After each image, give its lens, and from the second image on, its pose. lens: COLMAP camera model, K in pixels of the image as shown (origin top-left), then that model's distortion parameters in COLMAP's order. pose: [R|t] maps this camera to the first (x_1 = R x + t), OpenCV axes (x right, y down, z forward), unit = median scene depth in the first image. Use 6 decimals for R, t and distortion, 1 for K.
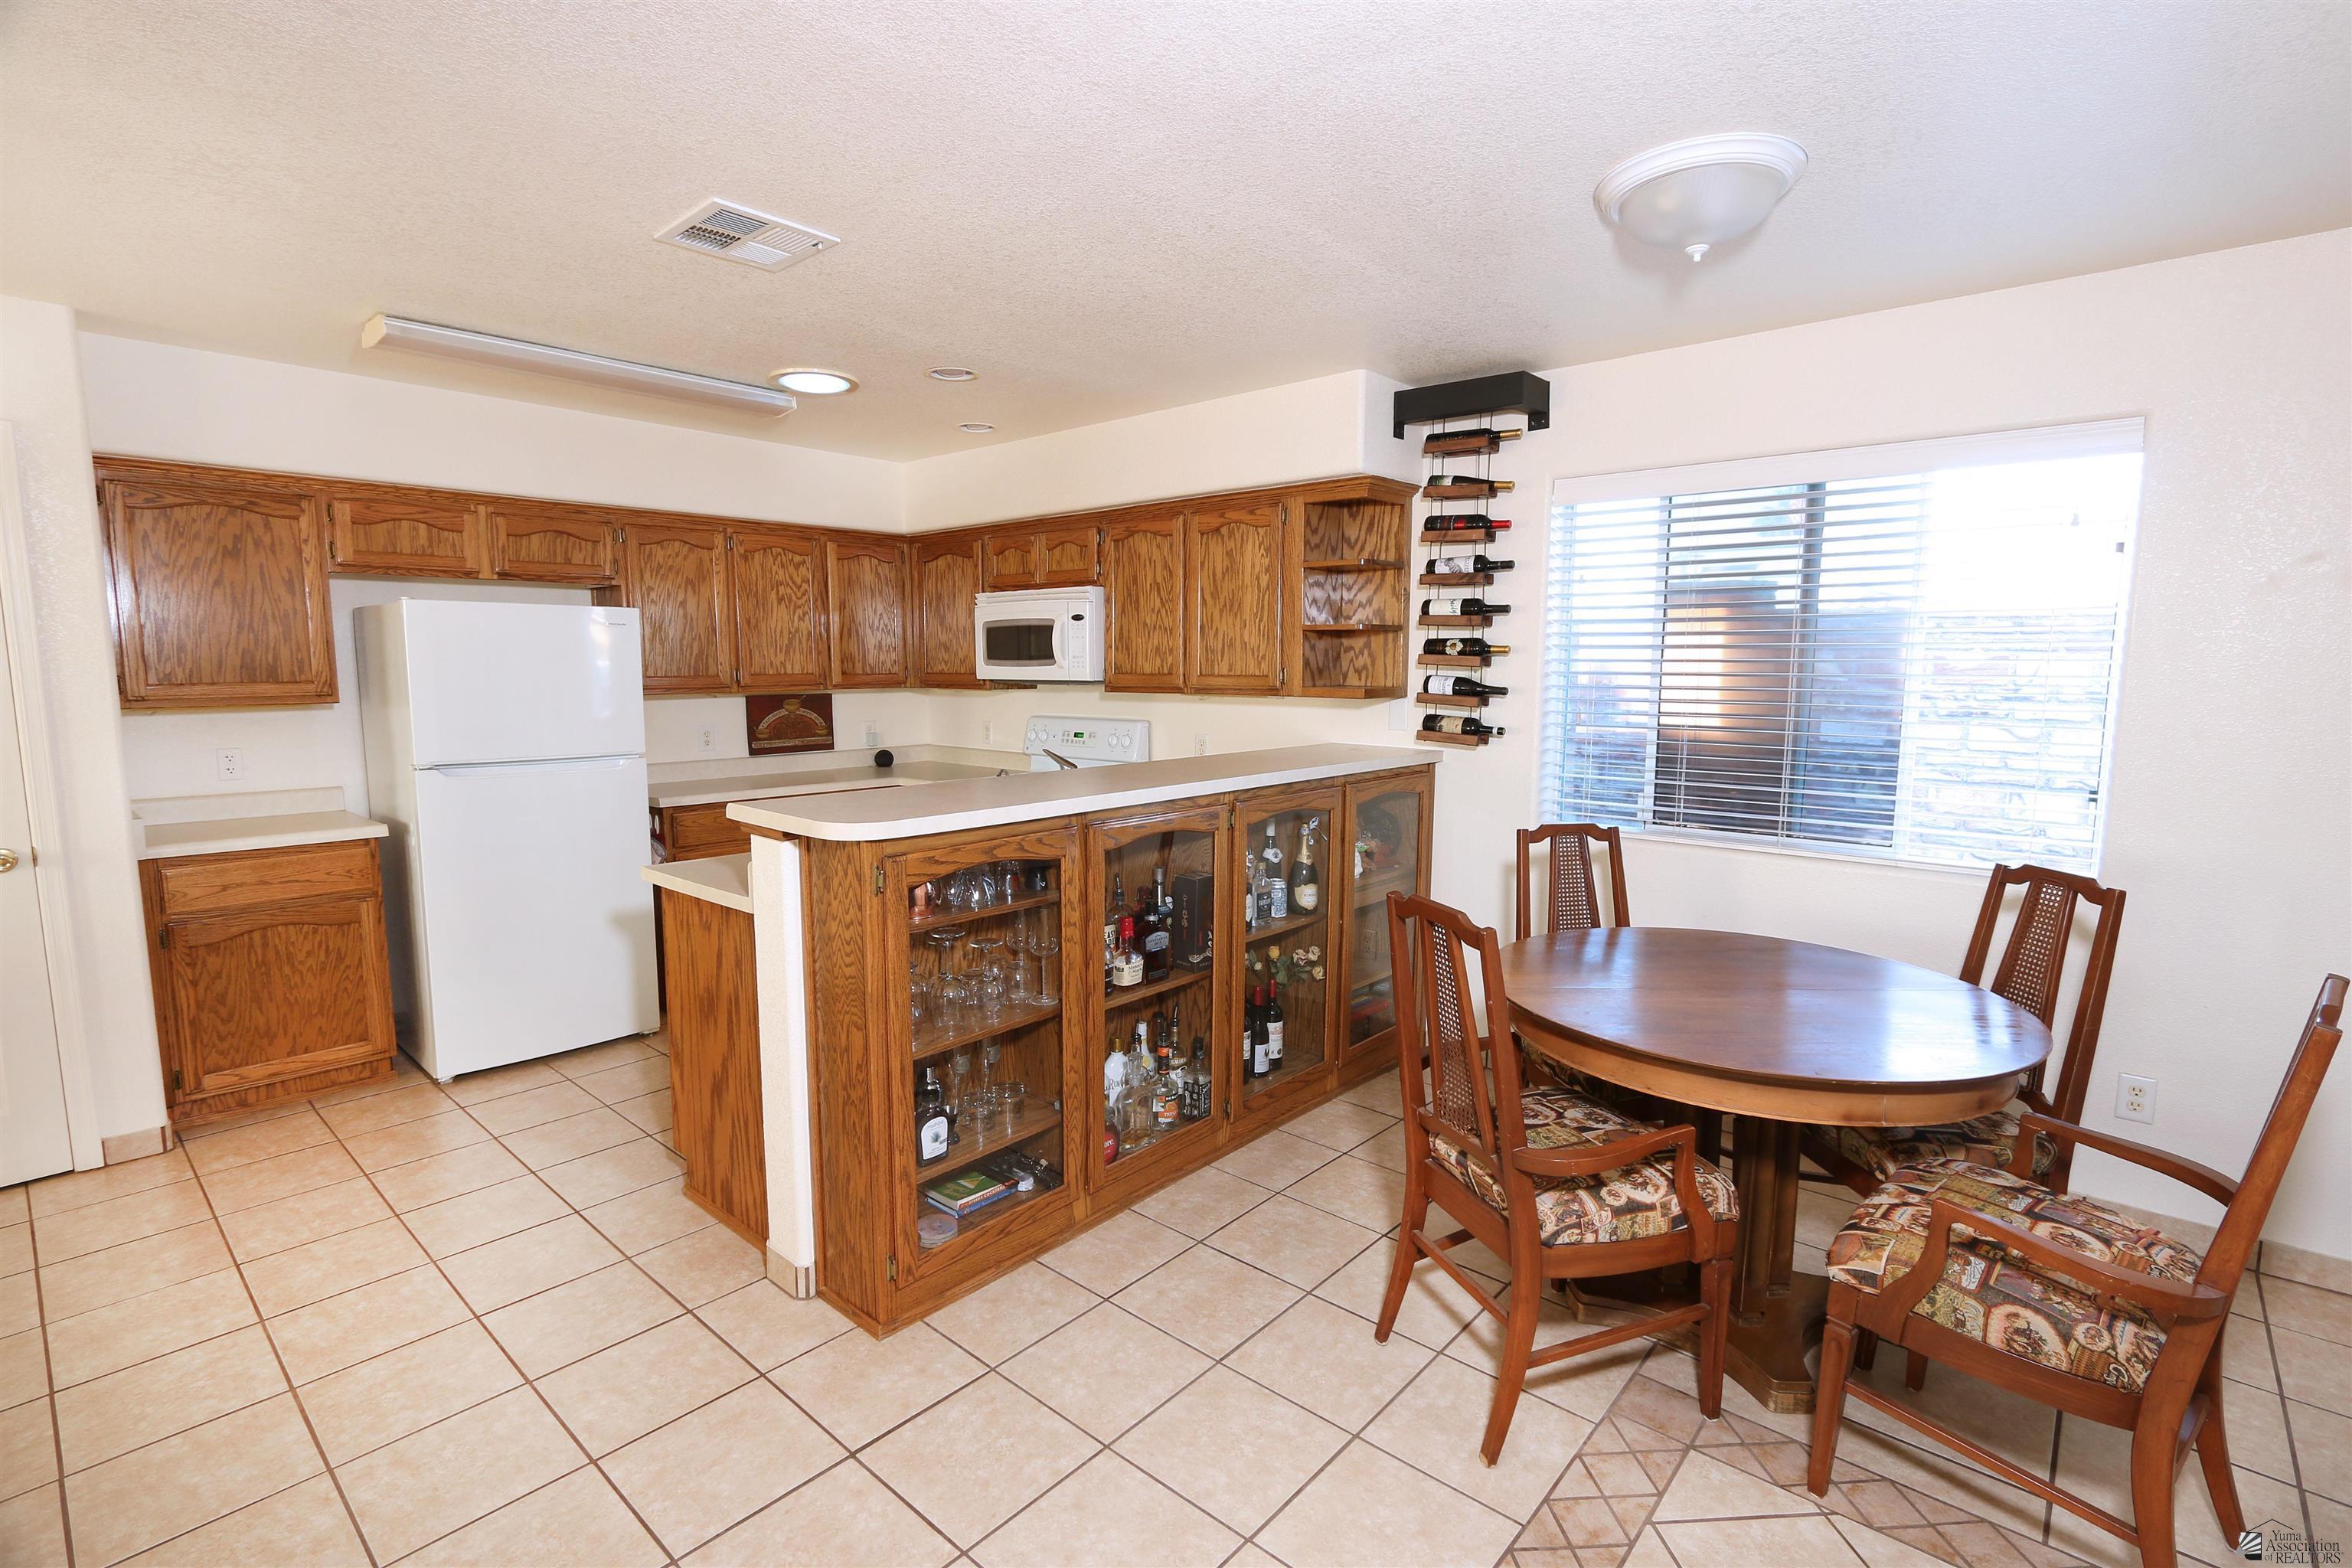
lens RADIAL K [[1108.4, 0, 1176.0], [0, 1108.4, 784.0], [0, 0, 1]] dist [-0.025556, 0.000144]
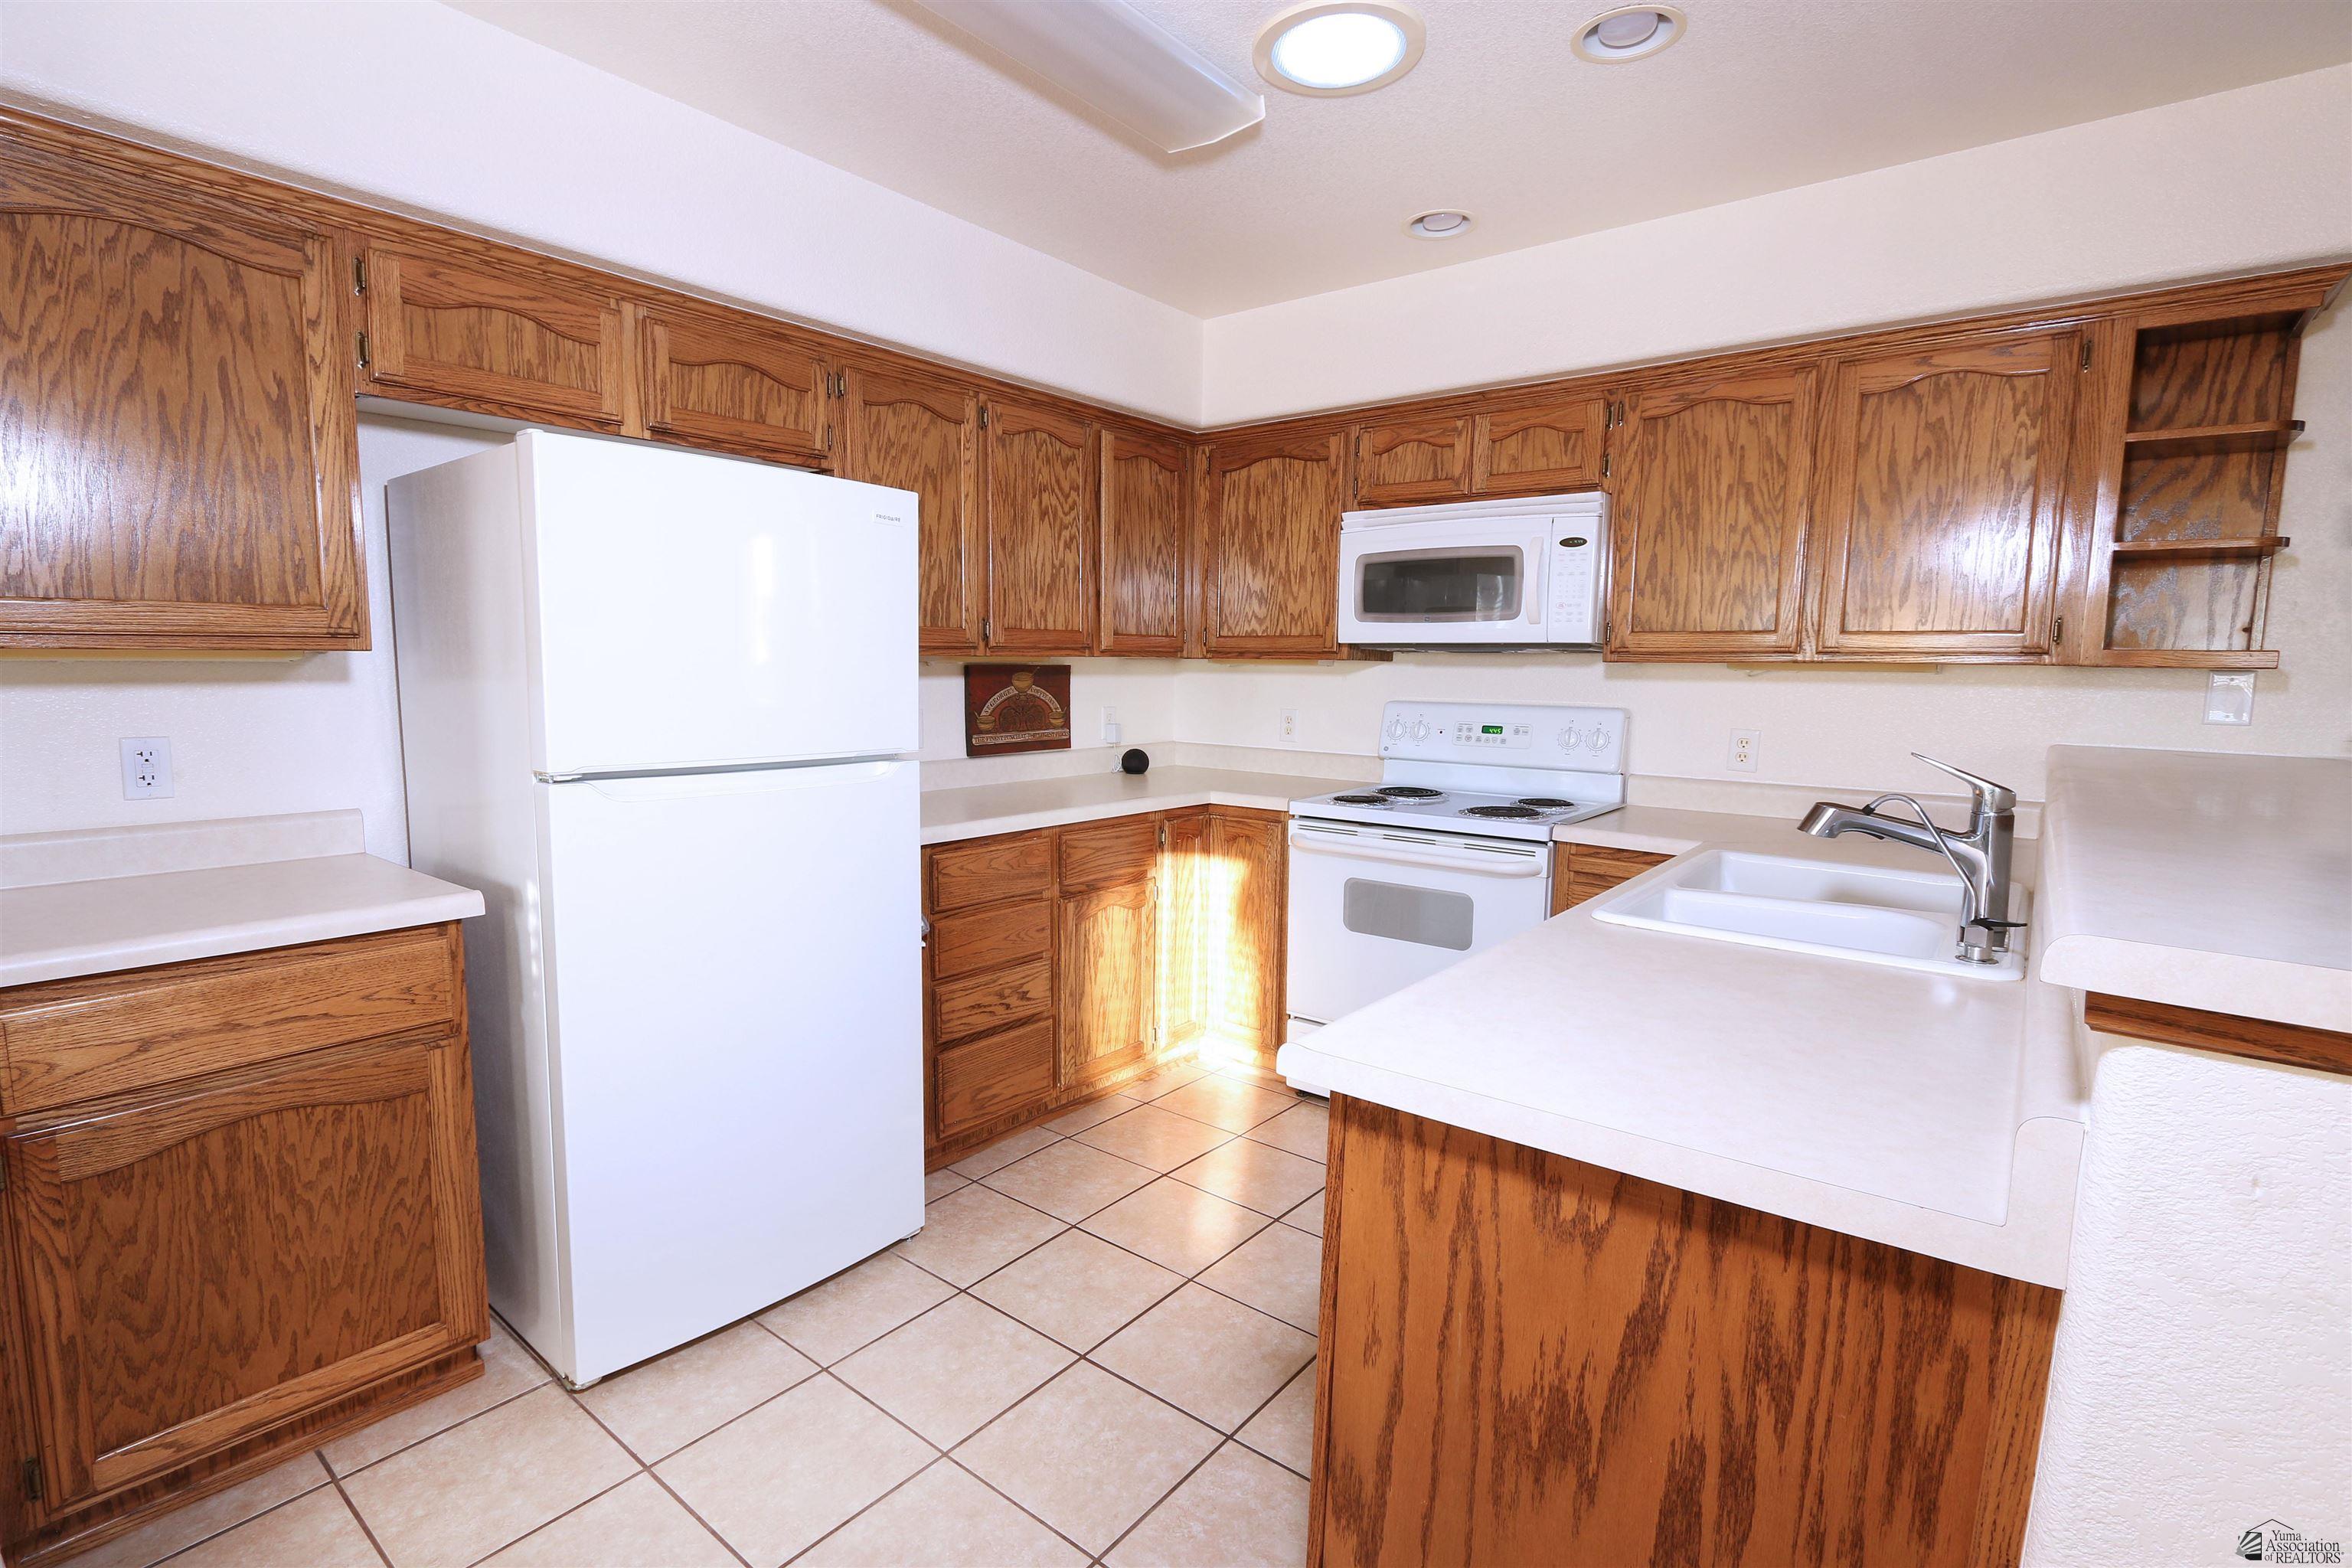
lens RADIAL K [[1096.4, 0, 1147.4], [0, 1096.4, 784.0], [0, 0, 1]] dist [-0.017263, 0.000639]
pose [[0.998763, 0.007202, 0.049203, -0.435206], [-0.007206, 0.999974, -0.000098, -0.013950], [-0.049203, -0.000256, 0.998789, 0.479600]]
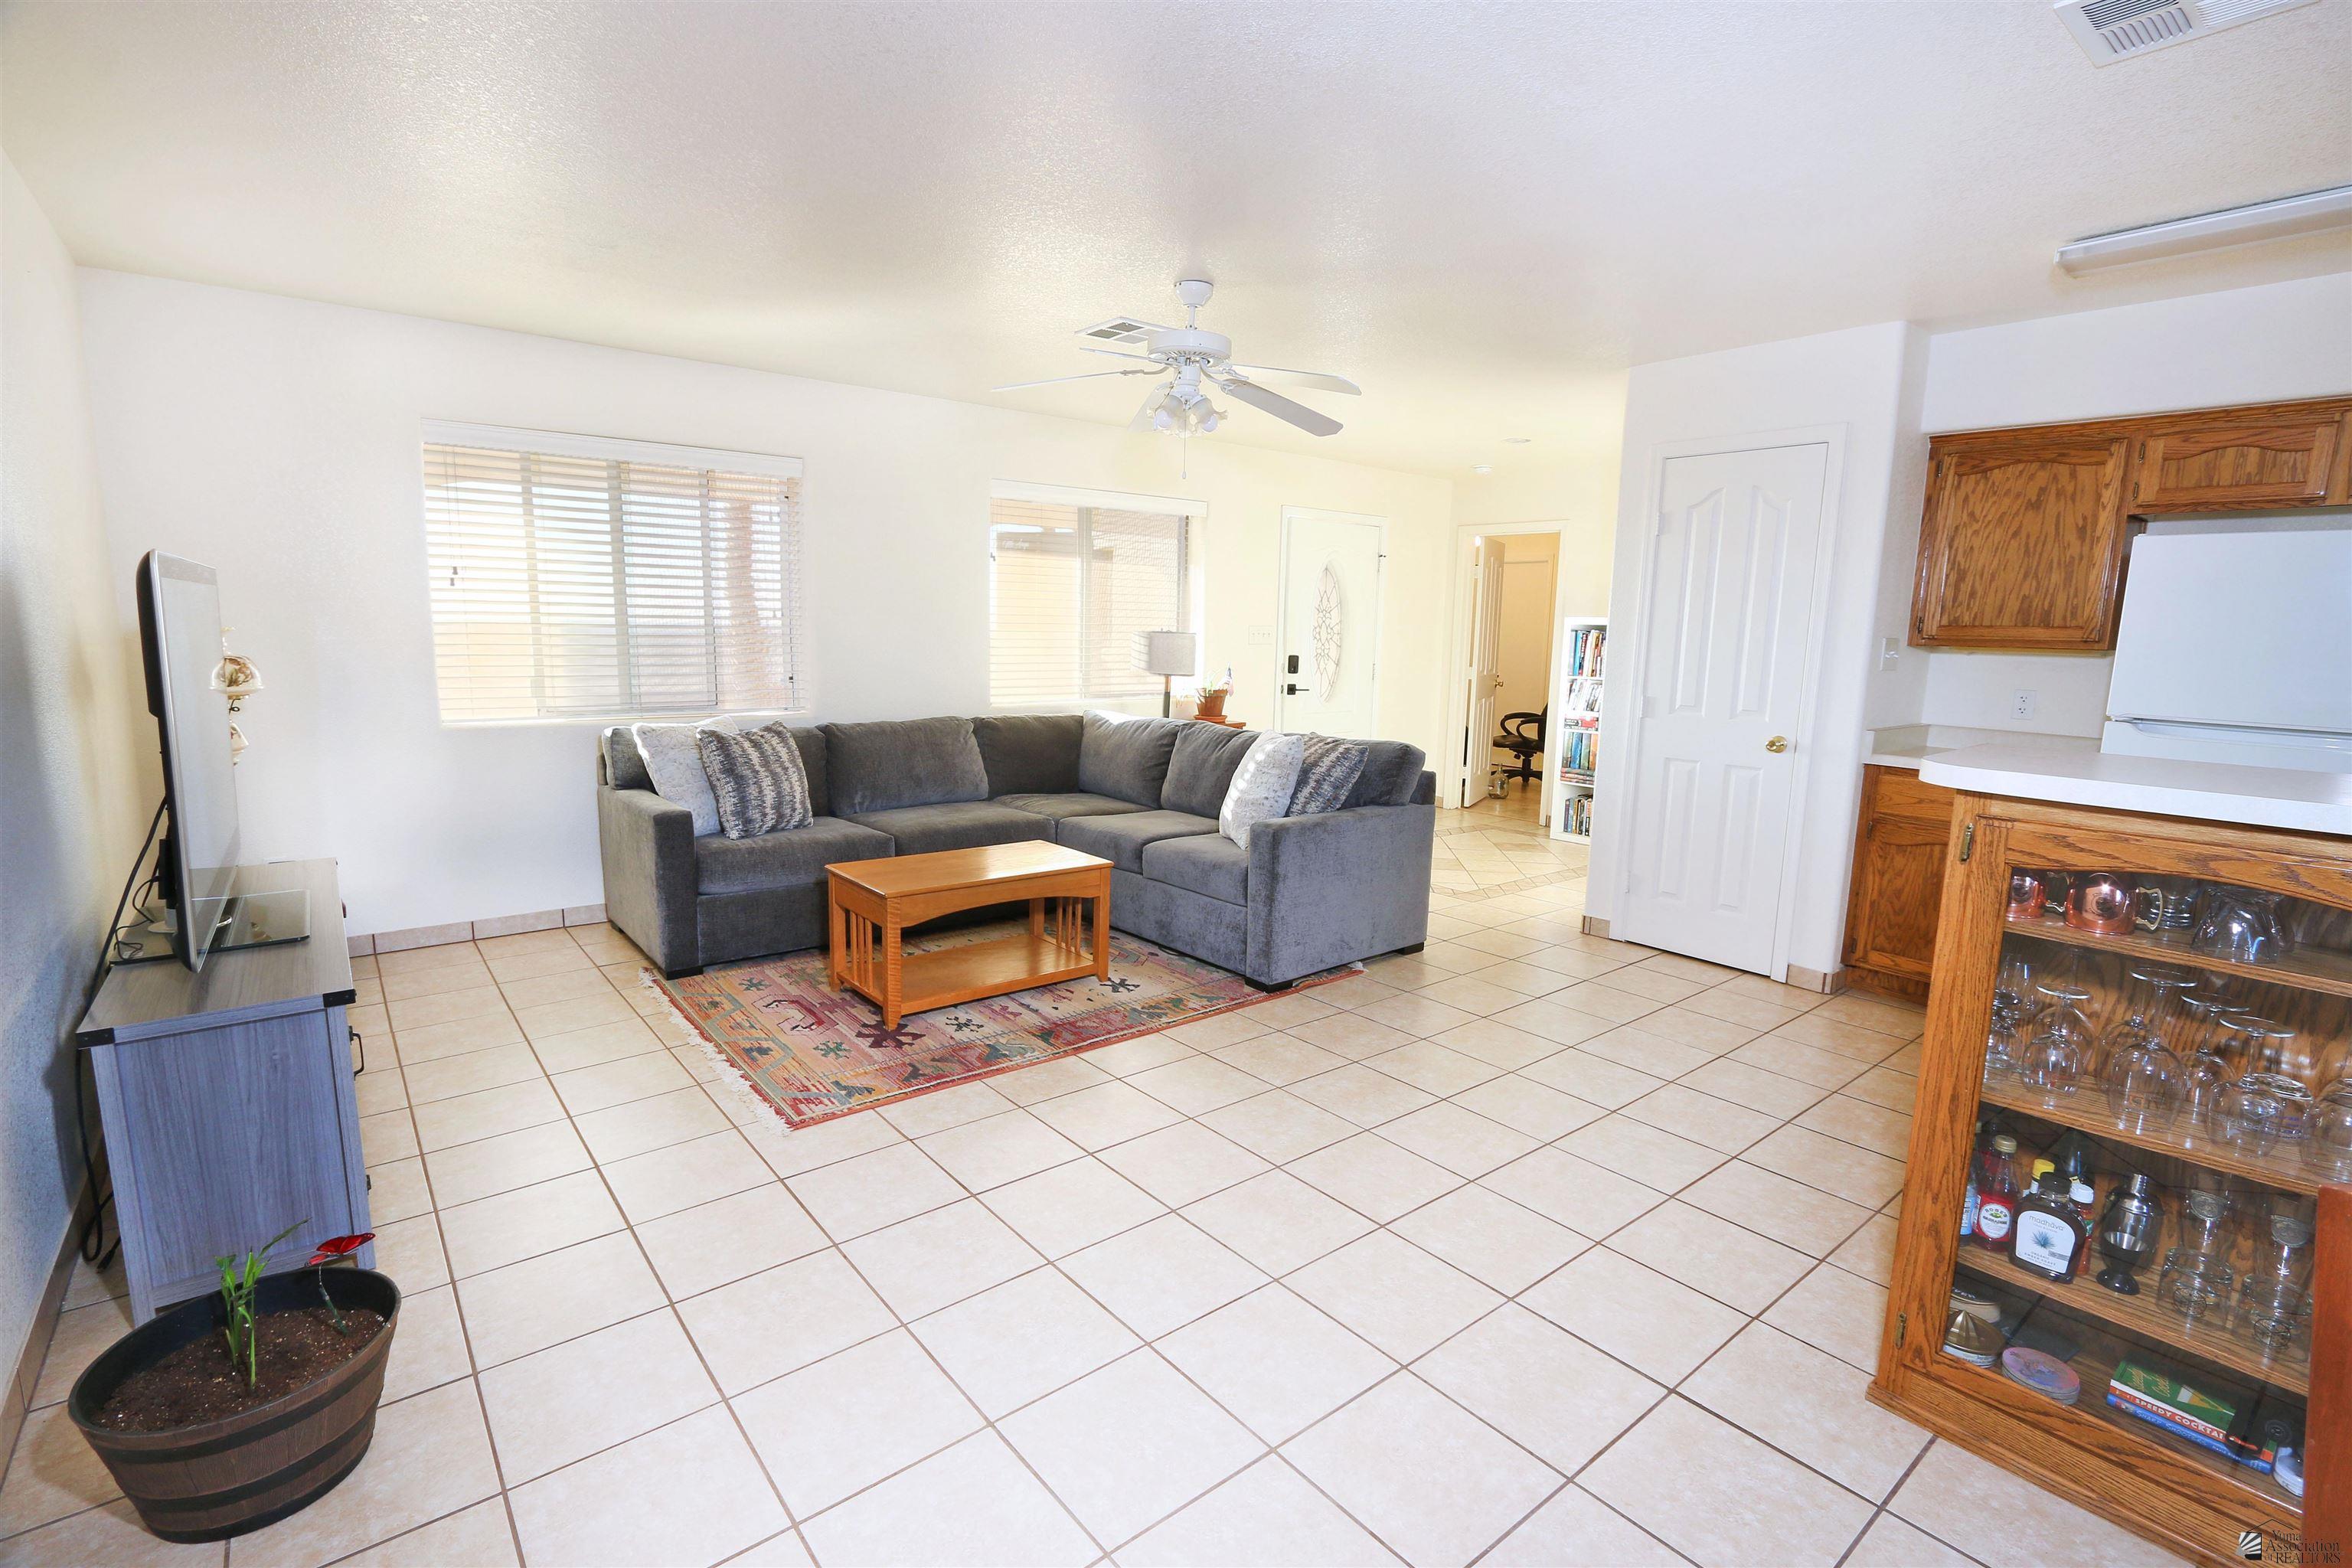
lens RADIAL K [[1096.4, 0, 1147.4], [0, 1096.4, 784.0], [0, 0, 1]] dist [-0.017263, 0.000639]
pose [[-0.184132, 0.139234, -0.972990, 0.358433], [-0.129323, 0.977878, 0.164407, -0.005043], [0.974357, 0.156103, -0.162053, 0.345008]]
